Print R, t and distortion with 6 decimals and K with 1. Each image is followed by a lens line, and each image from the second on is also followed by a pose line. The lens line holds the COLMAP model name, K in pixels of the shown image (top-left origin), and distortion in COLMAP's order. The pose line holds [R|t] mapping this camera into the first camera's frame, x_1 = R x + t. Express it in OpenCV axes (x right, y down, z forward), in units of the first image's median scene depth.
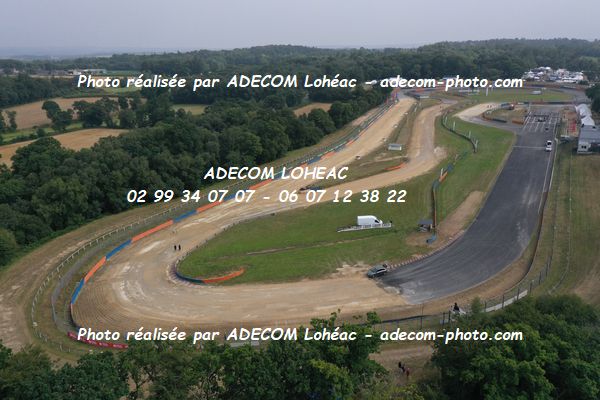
lens RADIAL K [[478.8, 0, 300.0], [0, 478.8, 200.0], [0, 0, 1]] dist [0.013219, 0.004637]
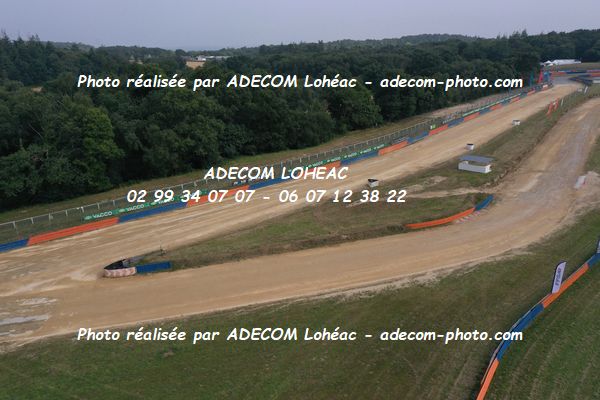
lens RADIAL K [[478.8, 0, 300.0], [0, 478.8, 200.0], [0, 0, 1]] dist [0.013219, 0.004637]
pose [[0.944119, 0.101461, -0.313600, 0.187115], [-0.100756, 0.994739, 0.018502, -0.070752], [0.313827, 0.014129, 0.949375, 0.541983]]
